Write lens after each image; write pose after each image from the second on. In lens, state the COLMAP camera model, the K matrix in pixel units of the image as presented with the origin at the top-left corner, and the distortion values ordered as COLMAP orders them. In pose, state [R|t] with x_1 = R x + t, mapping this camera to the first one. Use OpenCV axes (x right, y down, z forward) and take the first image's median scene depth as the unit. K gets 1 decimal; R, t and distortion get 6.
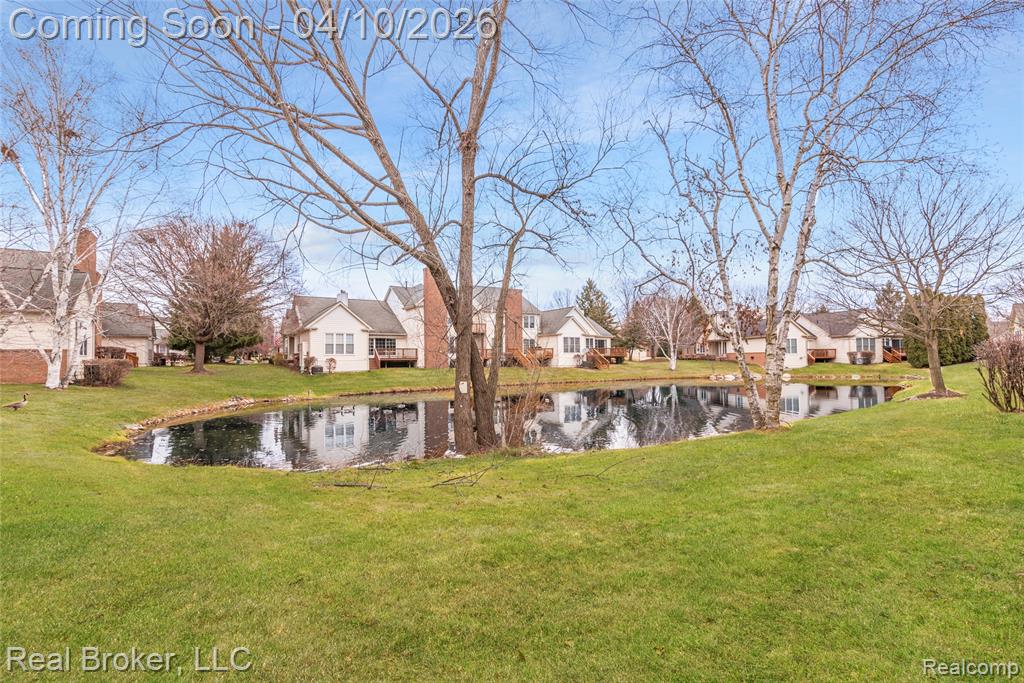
lens RADIAL K [[472.3, 0, 513.8], [0, 472.3, 336.9], [0, 0, 1]] dist [0.004024, -0.000123]
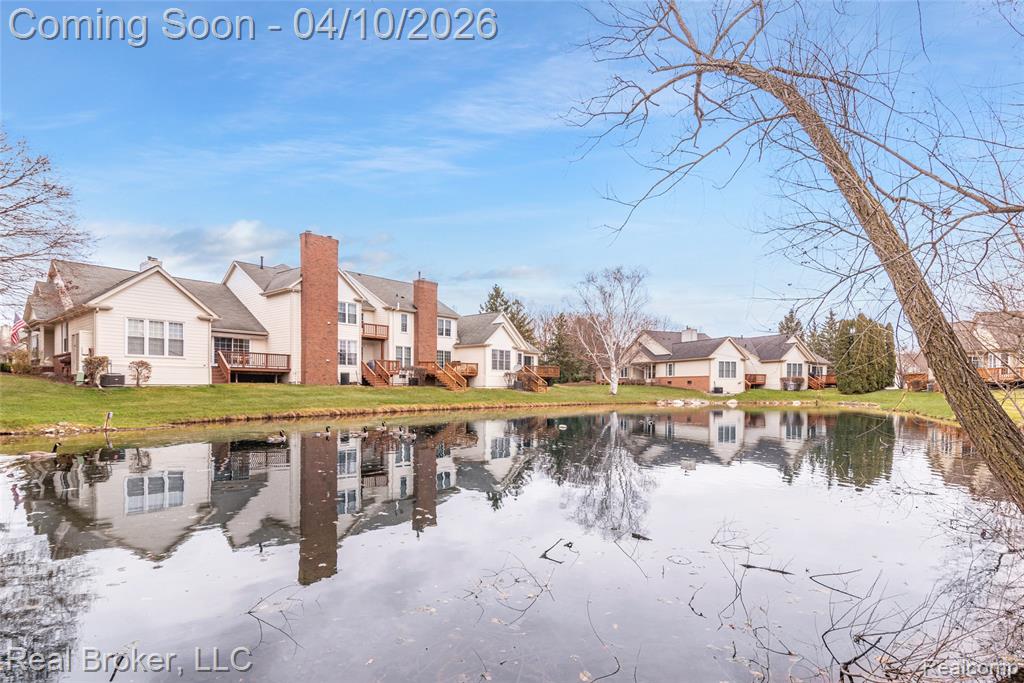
lens RADIAL K [[486.3, 0, 502.8], [0, 486.3, 390.2], [0, 0, 1]] dist [-0.000905, 0.000088]
pose [[0.942084, 0.018799, 0.334850, -0.144984], [-0.032466, 0.998850, 0.035266, 0.039350], [-0.333802, -0.044095, 0.941611, 0.250569]]
